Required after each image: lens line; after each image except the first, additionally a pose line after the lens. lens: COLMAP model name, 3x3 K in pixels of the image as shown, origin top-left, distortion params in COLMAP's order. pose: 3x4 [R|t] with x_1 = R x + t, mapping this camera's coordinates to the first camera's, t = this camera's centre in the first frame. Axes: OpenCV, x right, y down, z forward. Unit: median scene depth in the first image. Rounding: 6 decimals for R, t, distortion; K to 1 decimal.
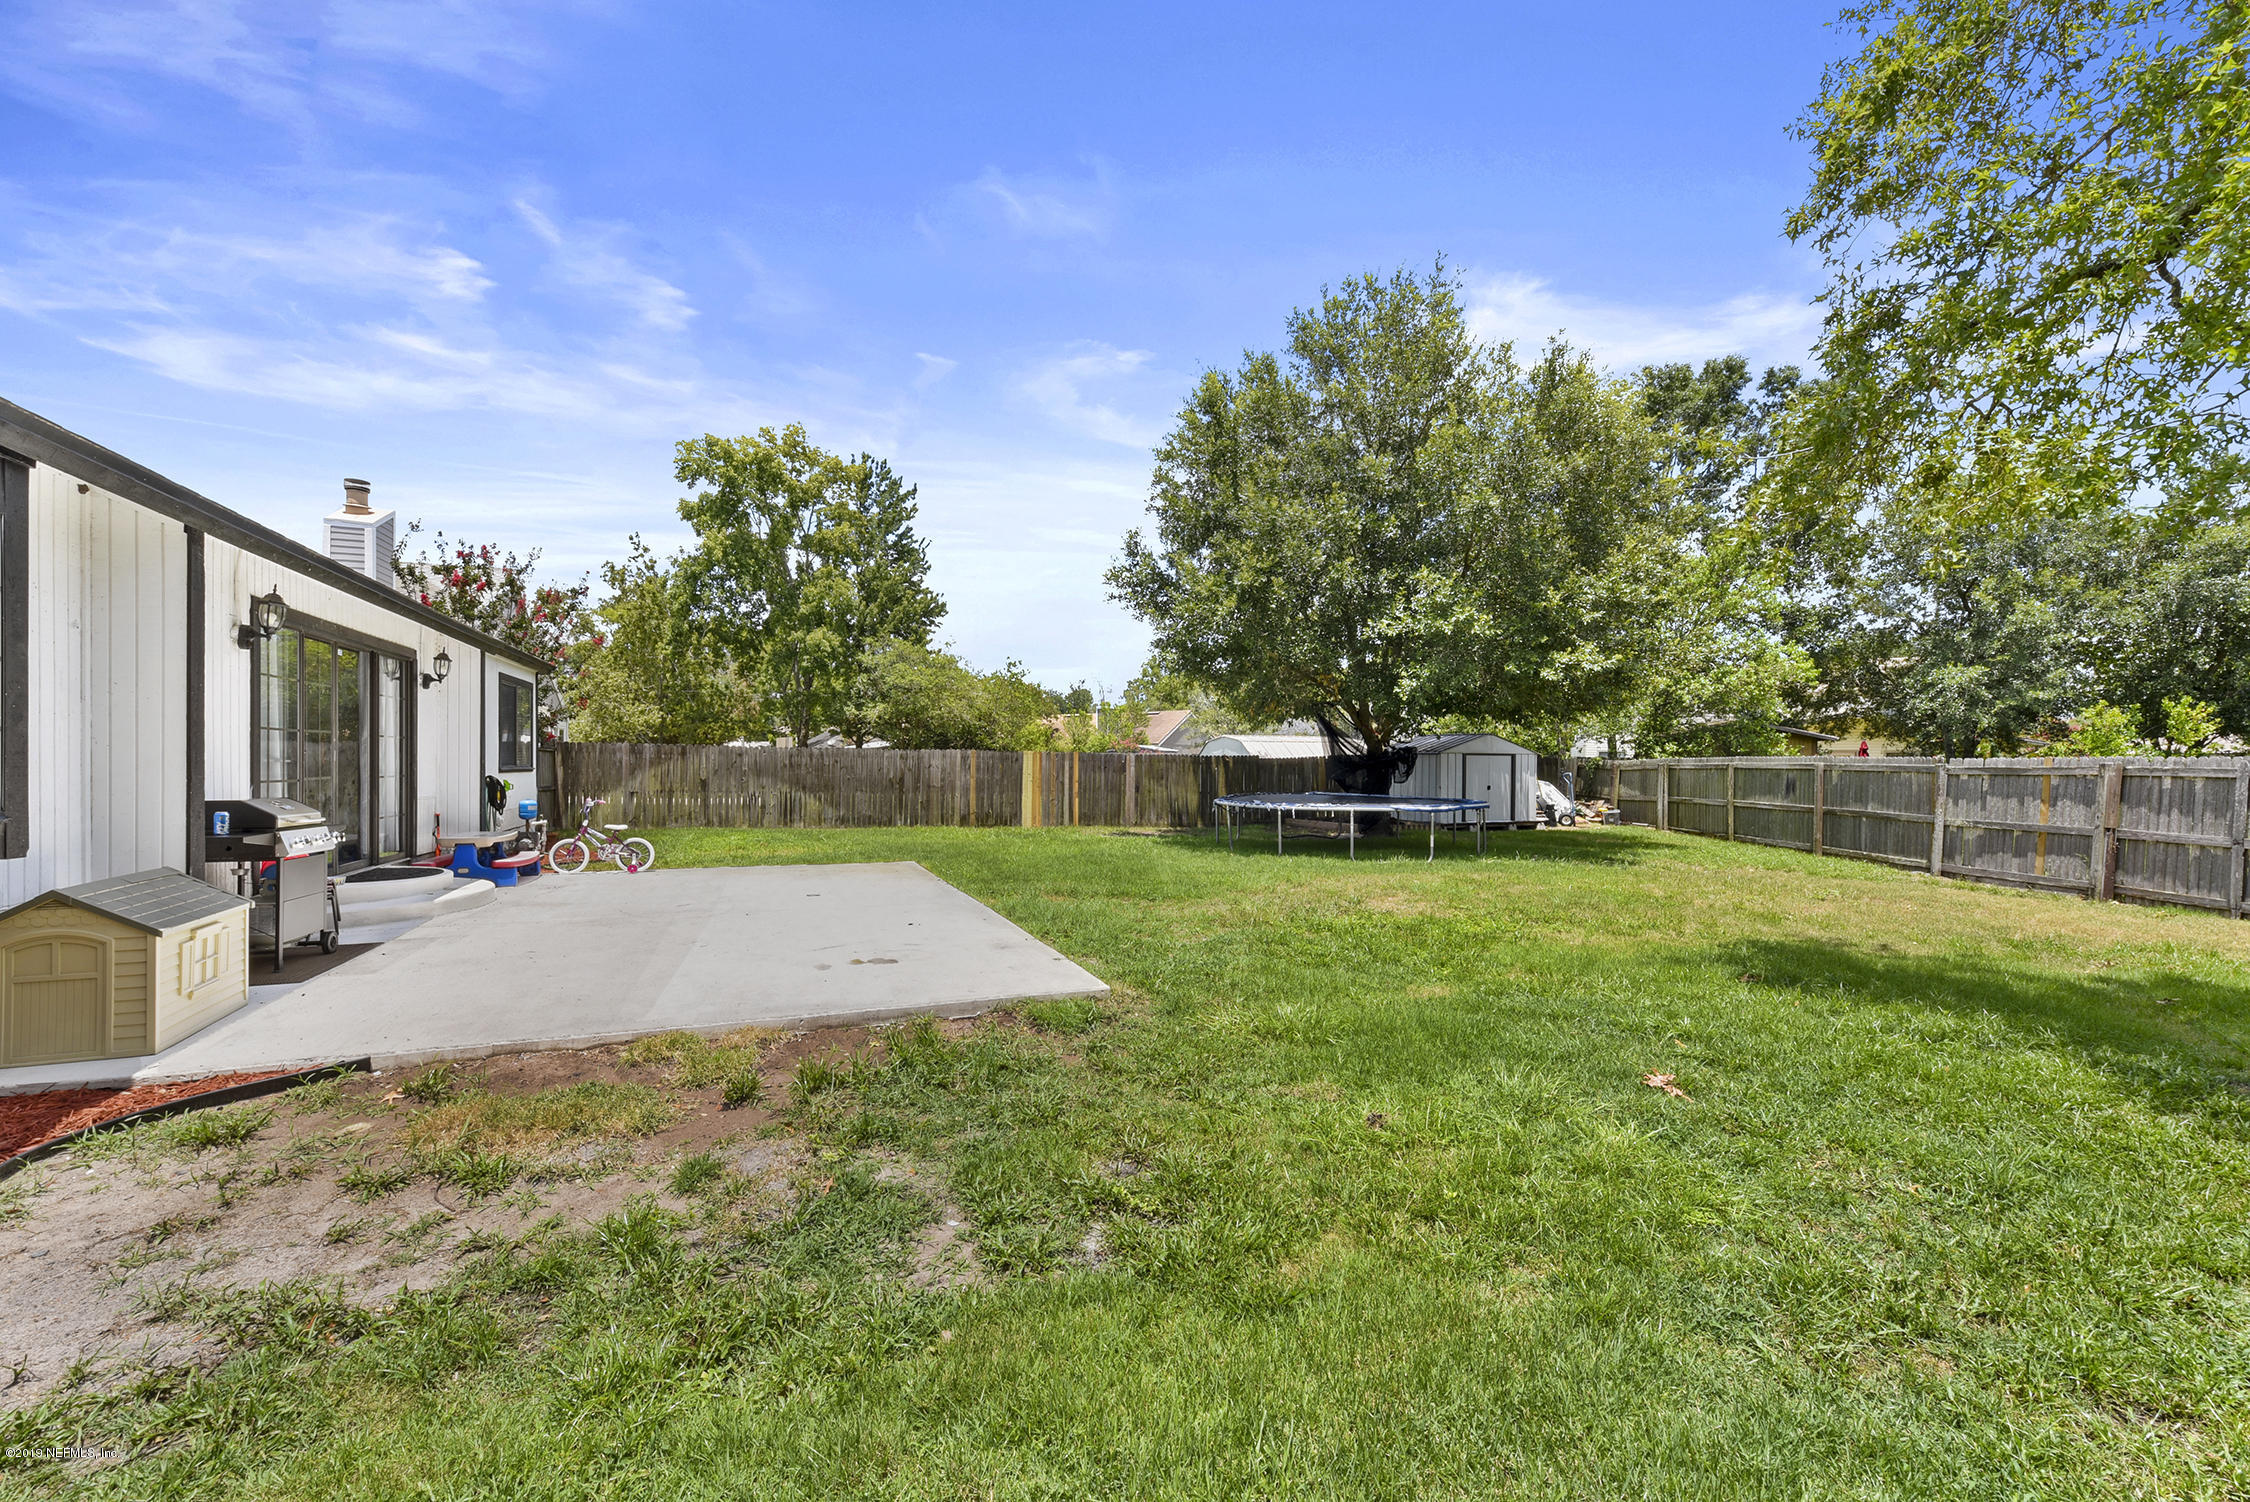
lens RADIAL K [[879.1, 0, 1138.9], [0, 879.1, 770.1], [0, 0, 1]] dist [-0.000385, -0.000463]
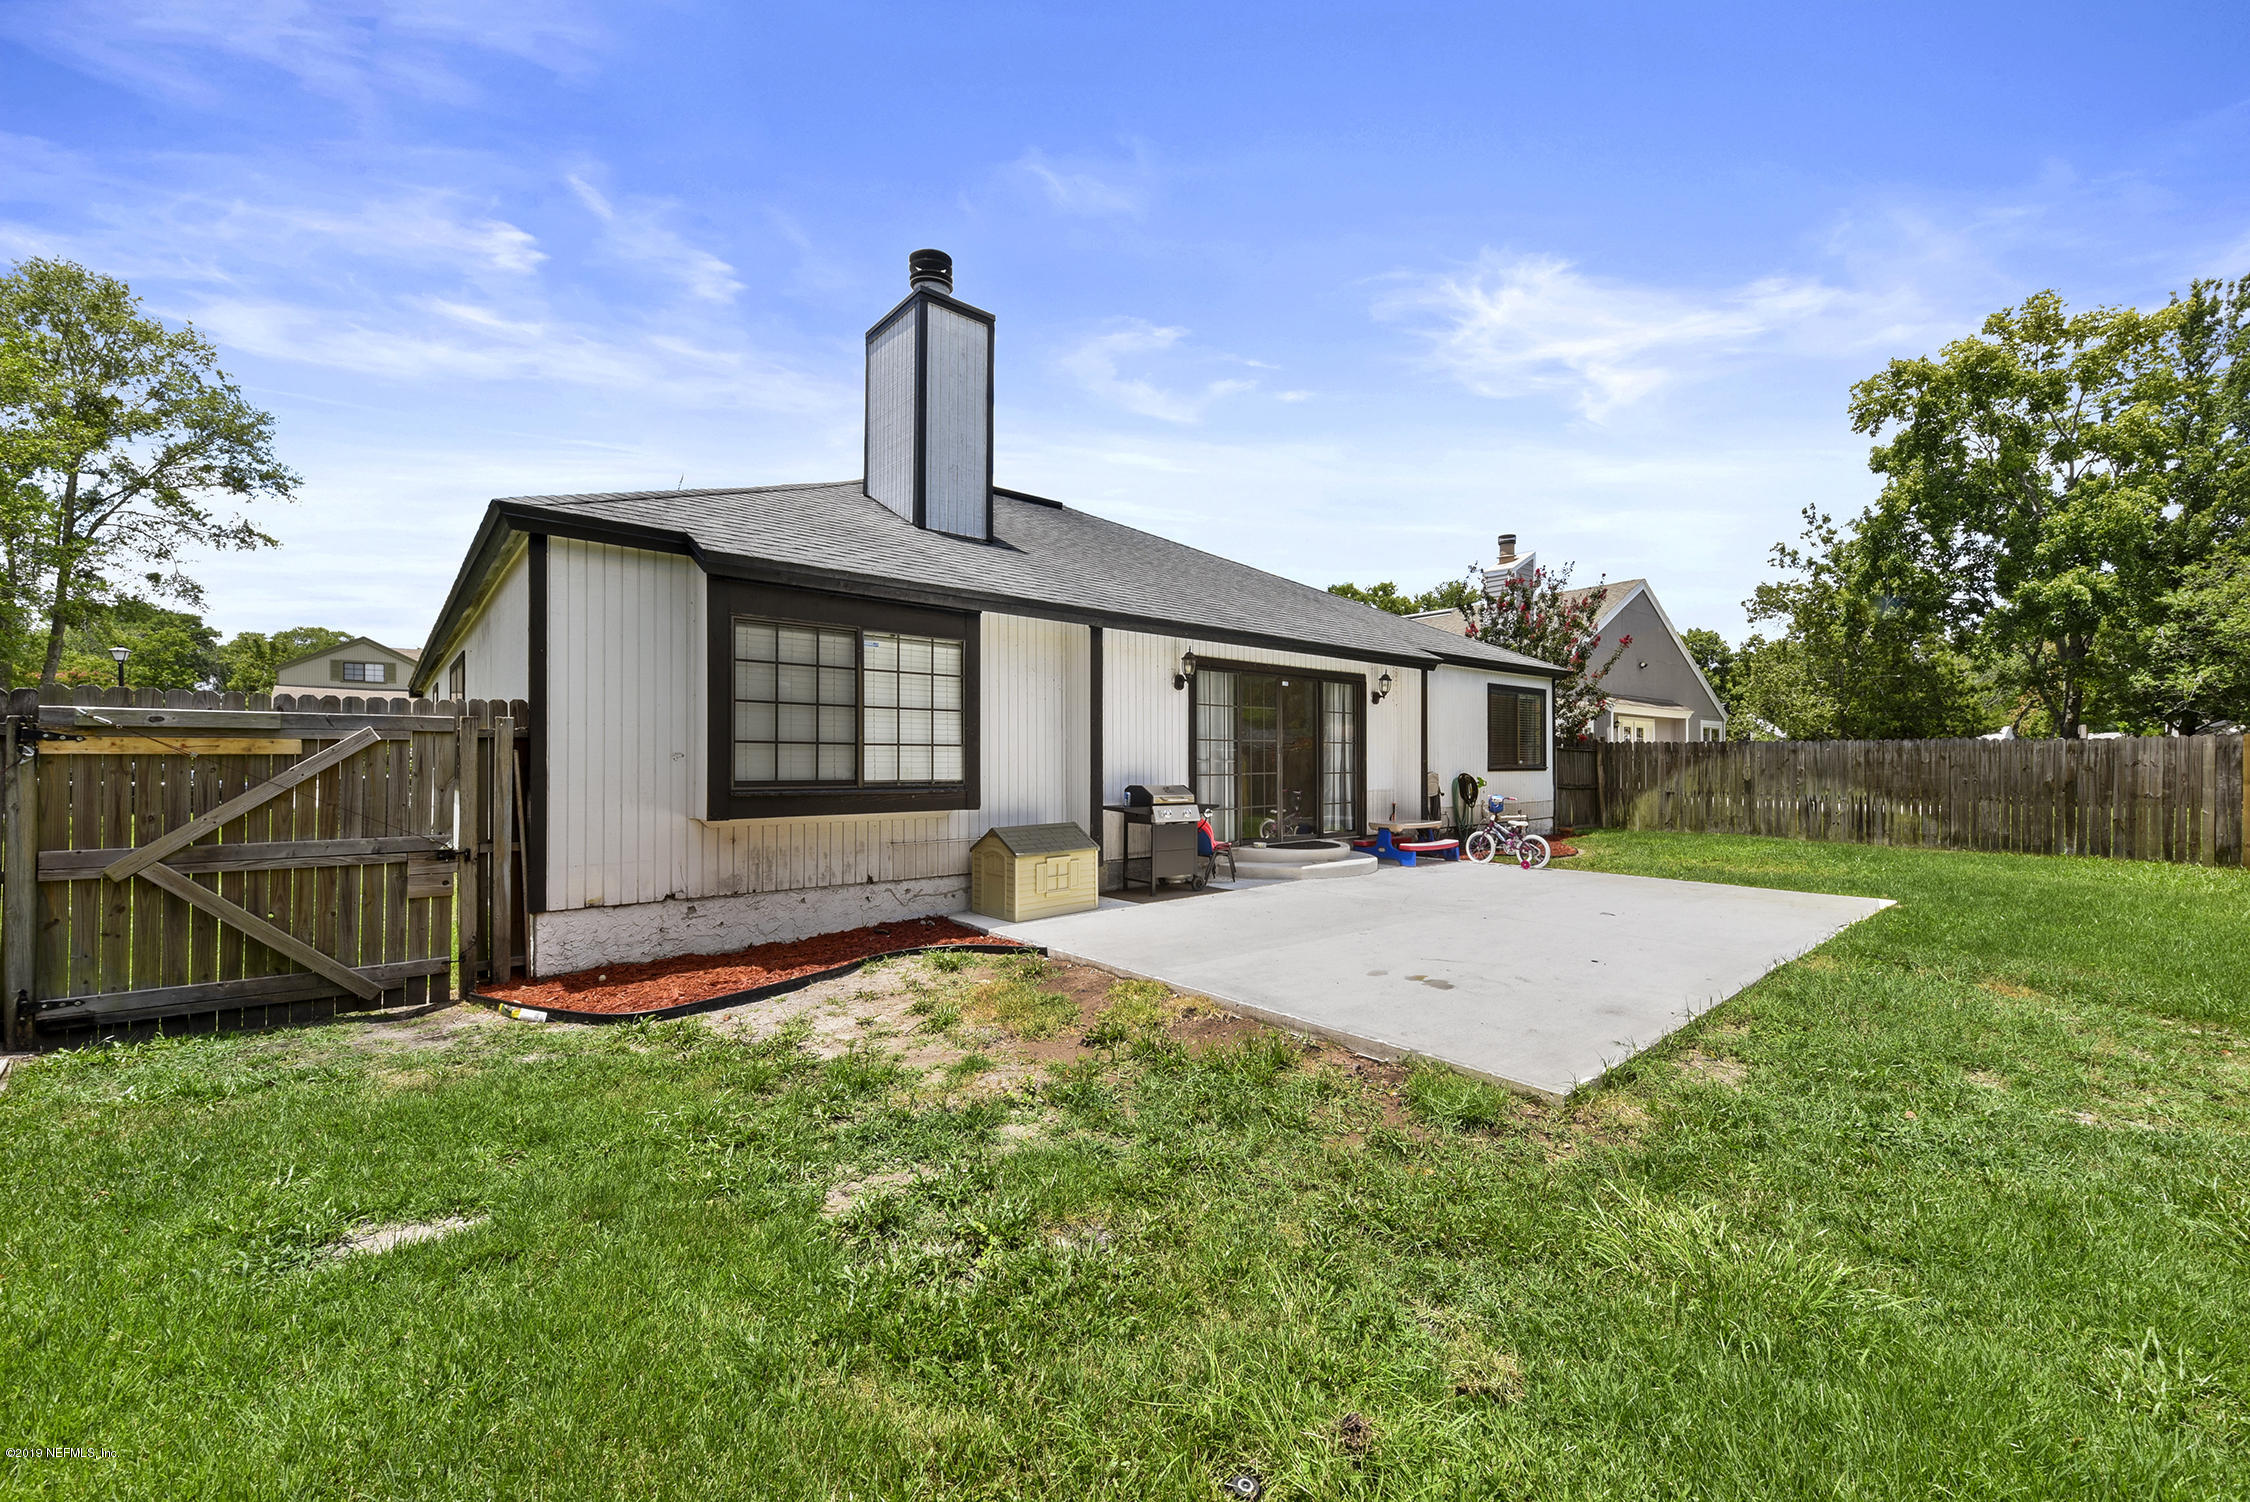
lens RADIAL K [[879.1, 0, 1138.9], [0, 879.1, 770.1], [0, 0, 1]] dist [-0.000385, -0.000463]
pose [[0.300193, -0.000541, -0.953878, 0.160379], [-0.001115, 0.999999, -0.000918, 0.002205], [0.953878, 0.001339, 0.300192, 0.161783]]
